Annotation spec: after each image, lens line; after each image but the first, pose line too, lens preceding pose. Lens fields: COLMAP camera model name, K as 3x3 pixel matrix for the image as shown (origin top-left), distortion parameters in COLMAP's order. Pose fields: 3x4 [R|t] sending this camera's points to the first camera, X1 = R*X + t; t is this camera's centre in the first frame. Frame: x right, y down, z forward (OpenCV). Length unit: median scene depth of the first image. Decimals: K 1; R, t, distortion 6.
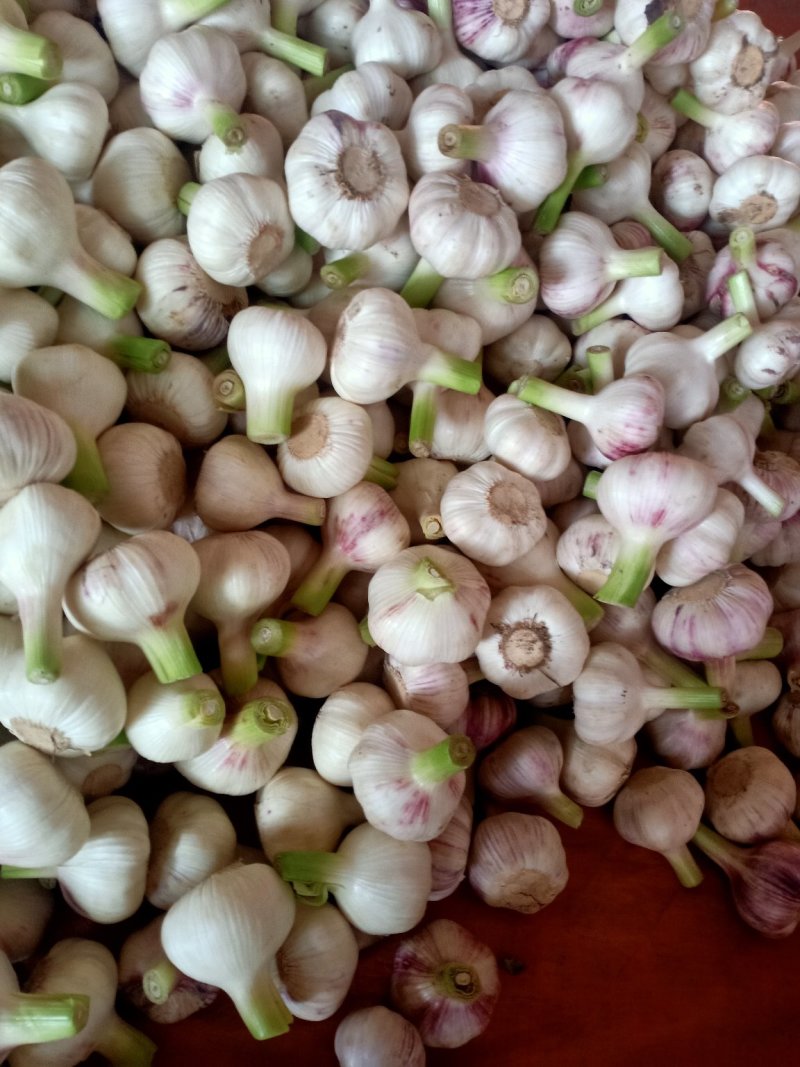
lens RADIAL K [[750.5, 0, 400.0], [0, 750.5, 533.5], [0, 0, 1]] dist [-0.001993, -0.069024]
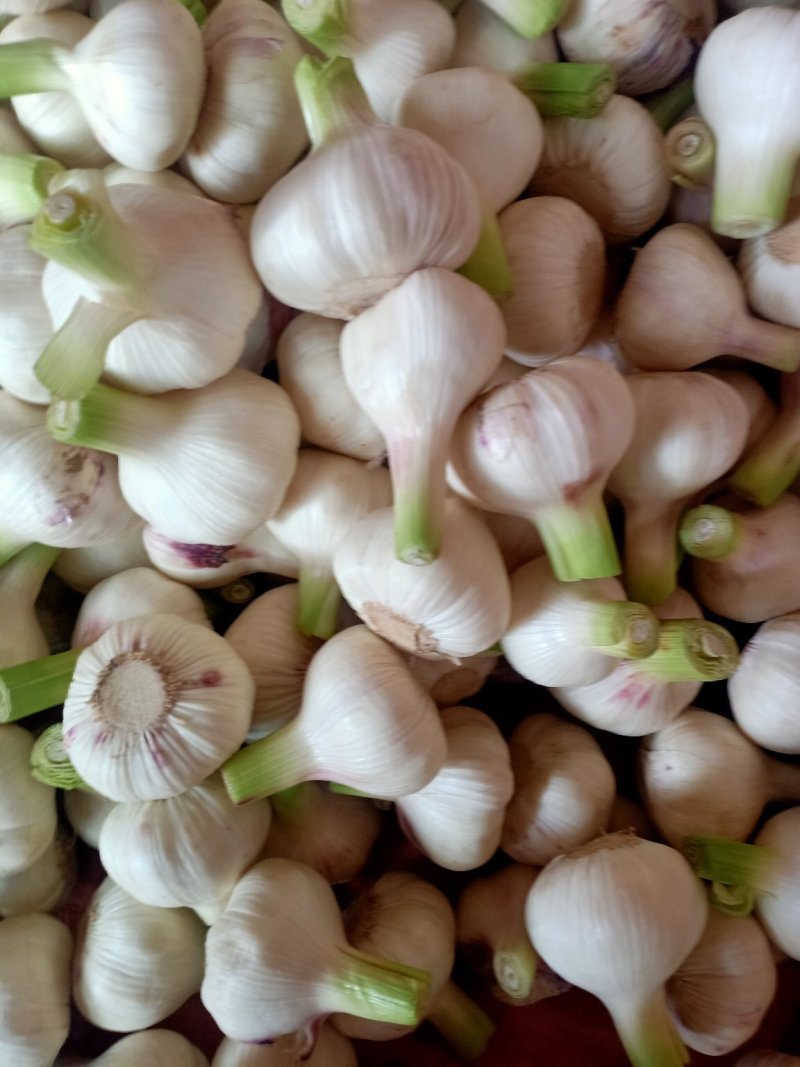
lens RADIAL K [[737.6, 0, 400.0], [0, 737.6, 533.5], [0, 0, 1]] dist [-0.004289, -0.082780]
pose [[0.939224, 0.139808, -0.313547, -0.226188], [-0.079303, 0.976974, 0.198075, 0.029315], [0.334019, -0.161172, 0.928684, 0.287922]]
